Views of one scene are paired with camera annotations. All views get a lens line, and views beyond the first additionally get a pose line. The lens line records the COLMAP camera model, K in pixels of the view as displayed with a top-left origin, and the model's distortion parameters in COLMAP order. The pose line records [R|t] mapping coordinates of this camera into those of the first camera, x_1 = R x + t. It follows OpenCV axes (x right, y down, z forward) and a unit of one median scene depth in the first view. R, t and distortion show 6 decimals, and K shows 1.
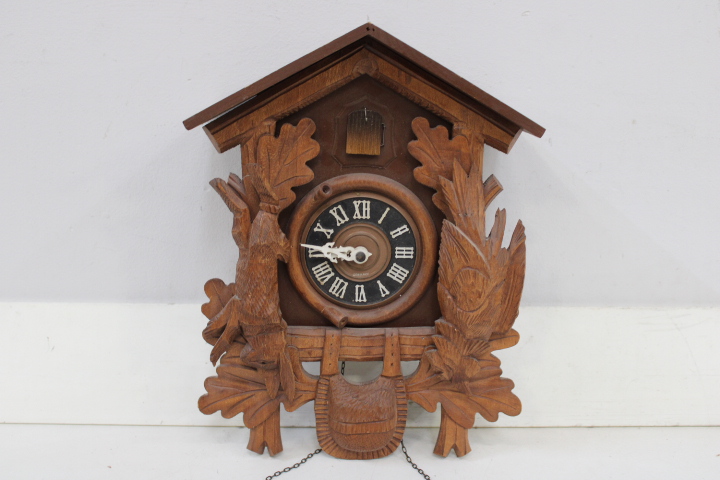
lens RADIAL K [[783.9, 0, 361.6], [0, 783.9, 247.2], [0, 0, 1]] dist [-0.094493, 0.000000]
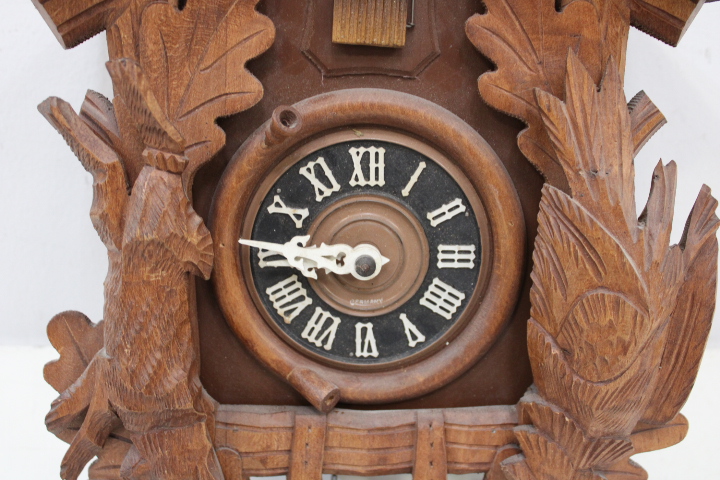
lens RADIAL K [[783.9, 0, 355.2], [0, 783.9, 250.1], [0, 0, 1]] dist [-0.094493, 0.000000]
pose [[0.999632, -0.004893, -0.026692, 0.005286], [0.004938, 0.999986, 0.001632, 0.001974], [0.026684, -0.001763, 0.999642, 0.523779]]
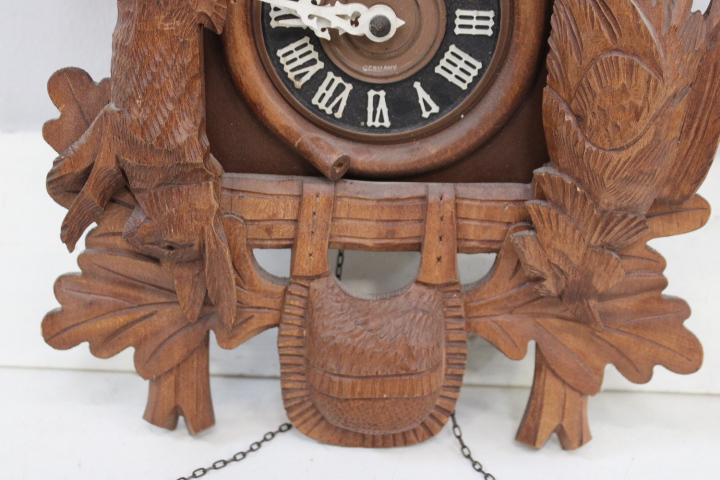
lens RADIAL K [[1124.9, 0, 354.7], [0, 1124.9, 244.1], [0, 0, 1]] dist [-0.015865, 0.000000]
pose [[0.999043, 0.031440, -0.030410, 0.007869], [-0.027399, 0.991751, 0.125215, 0.056873], [0.034096, -0.124261, 0.991664, 0.321728]]
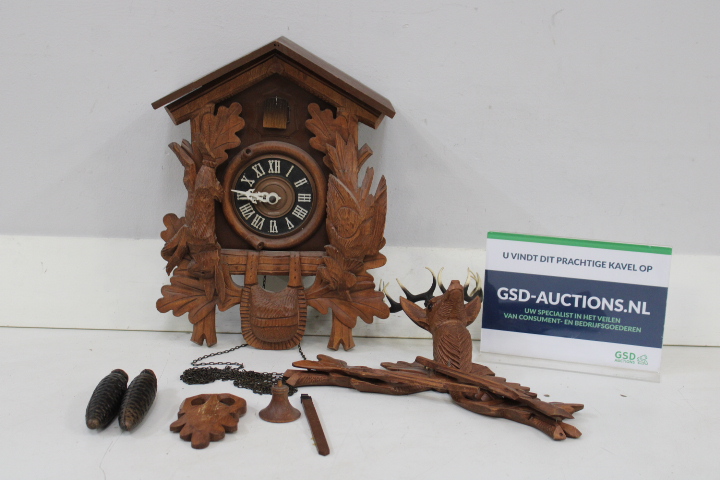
lens RADIAL K [[1007.6, 0, 362.2], [0, 1007.6, 234.6], [0, 0, 1]] dist [-0.054431, 0.000000]
pose [[0.999831, 0.018357, 0.000152, 0.162558], [-0.018350, 0.999625, -0.020347, 0.110574], [-0.000525, 0.020341, 0.999793, -0.836514]]
